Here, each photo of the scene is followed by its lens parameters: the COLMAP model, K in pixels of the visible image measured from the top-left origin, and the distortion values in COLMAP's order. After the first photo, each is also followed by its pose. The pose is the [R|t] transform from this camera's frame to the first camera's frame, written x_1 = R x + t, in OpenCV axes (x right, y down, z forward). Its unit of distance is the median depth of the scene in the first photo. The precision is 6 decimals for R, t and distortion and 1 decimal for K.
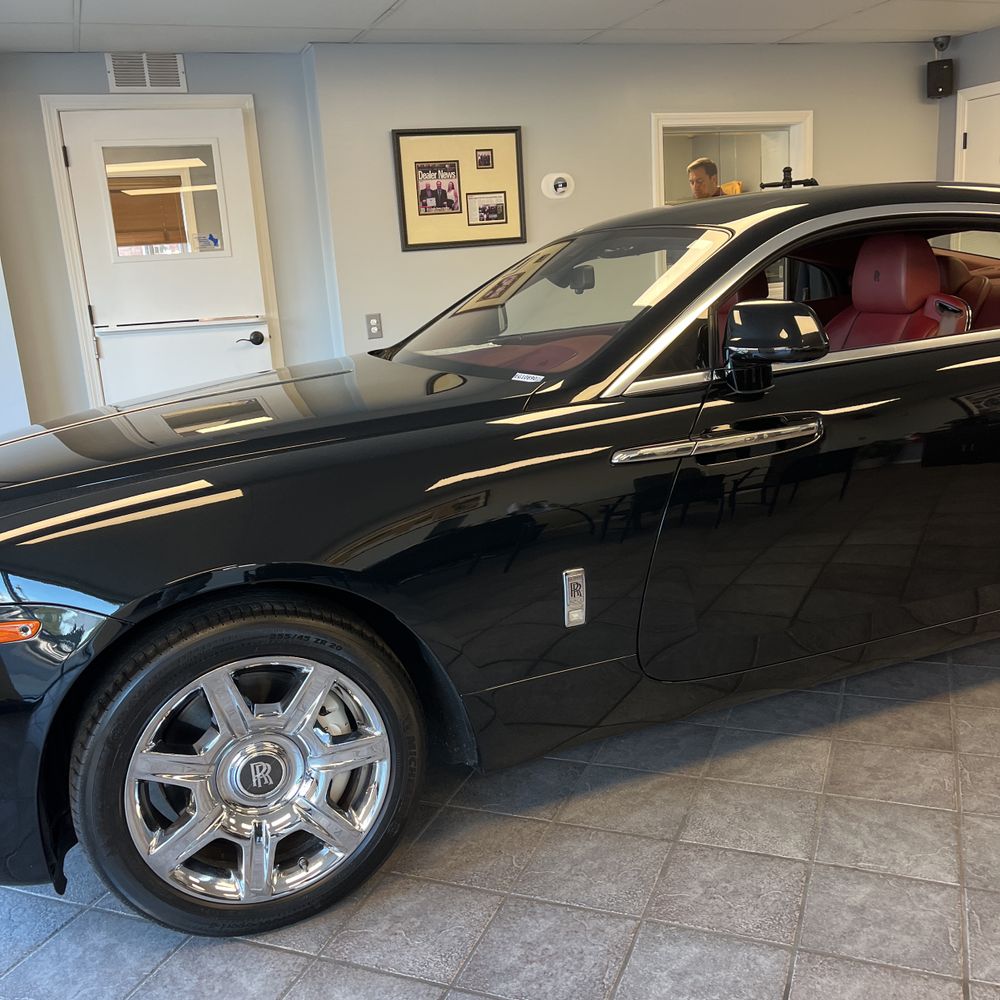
lens RADIAL K [[1029.0, 0, 497.2], [0, 1029.0, 497.8], [0, 0, 1]] dist [0.012822, 0.000000]
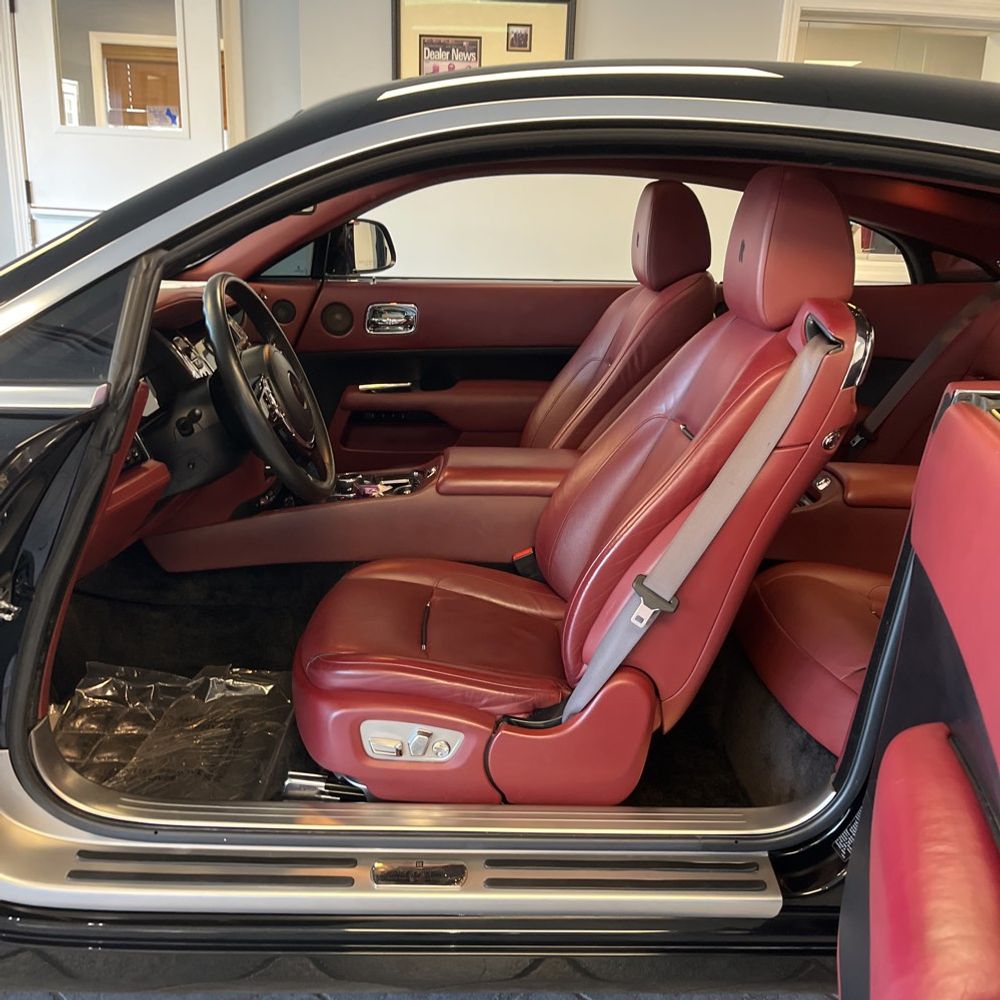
lens RADIAL K [[1029.0, 0, 496.0], [0, 1029.0, 490.7], [0, 0, 1]] dist [0.012822, 0.000000]
pose [[0.933364, 0.192152, -0.303165, 0.263022], [-0.172997, 0.980885, 0.089092, -0.073881], [0.314489, -0.030708, 0.948764, 0.286012]]
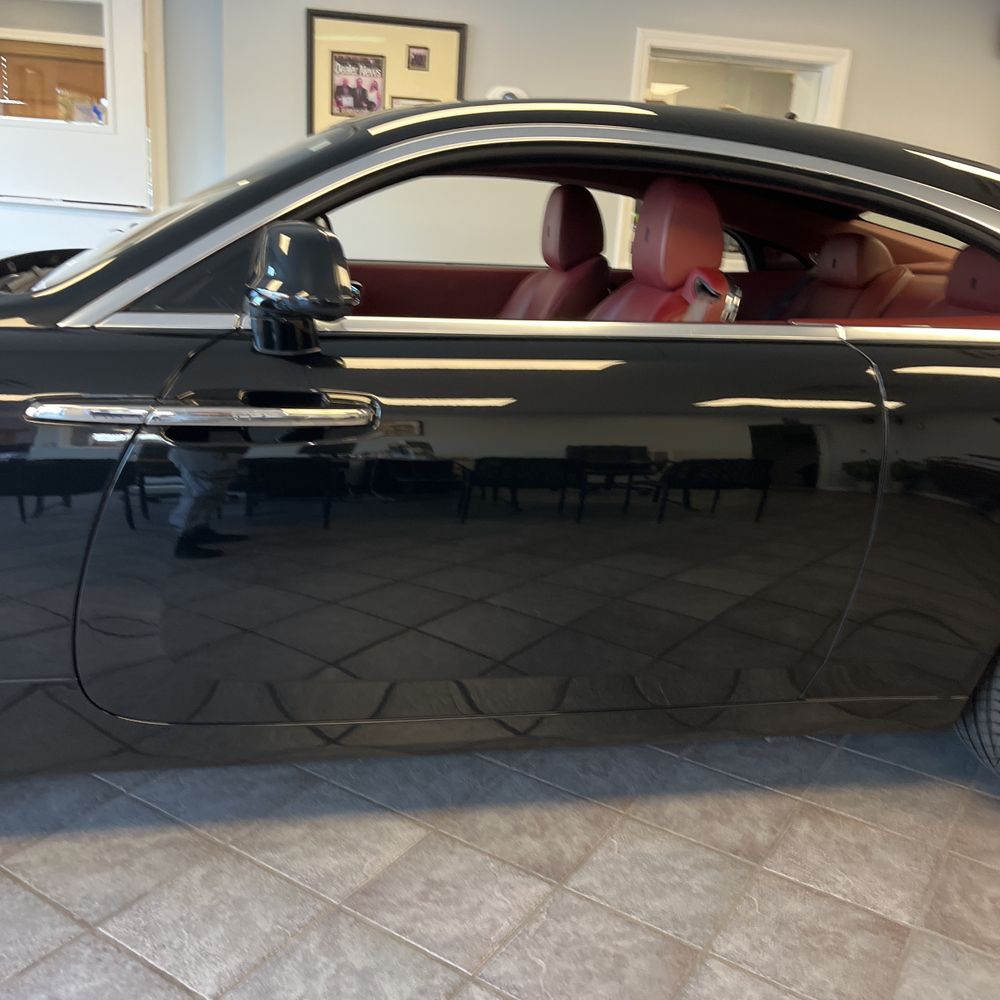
lens RADIAL K [[1029.0, 0, 504.3], [0, 1029.0, 507.2], [0, 0, 1]] dist [0.012822, 0.000000]
pose [[0.974771, 0.173681, -0.140203, 0.246600], [-0.164961, 0.983692, 0.071677, -0.035200], [0.150366, -0.046741, 0.987525, 0.147880]]
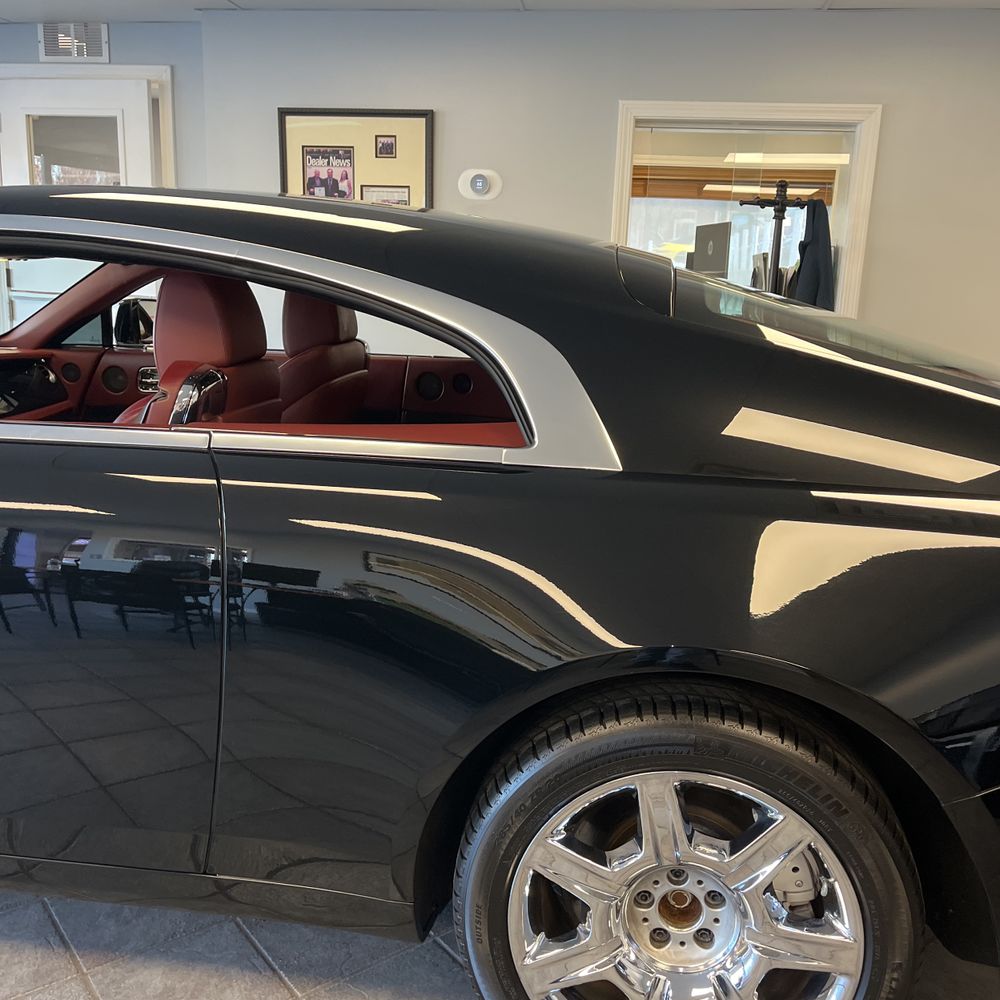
lens RADIAL K [[1029.0, 0, 500.2], [0, 1029.0, 498.9], [0, 0, 1]] dist [0.012822, 0.000000]
pose [[0.864554, 0.204404, -0.459092, 0.529754], [-0.203789, 0.977658, 0.051517, -0.107937], [0.459366, 0.049019, 0.886894, 0.303746]]
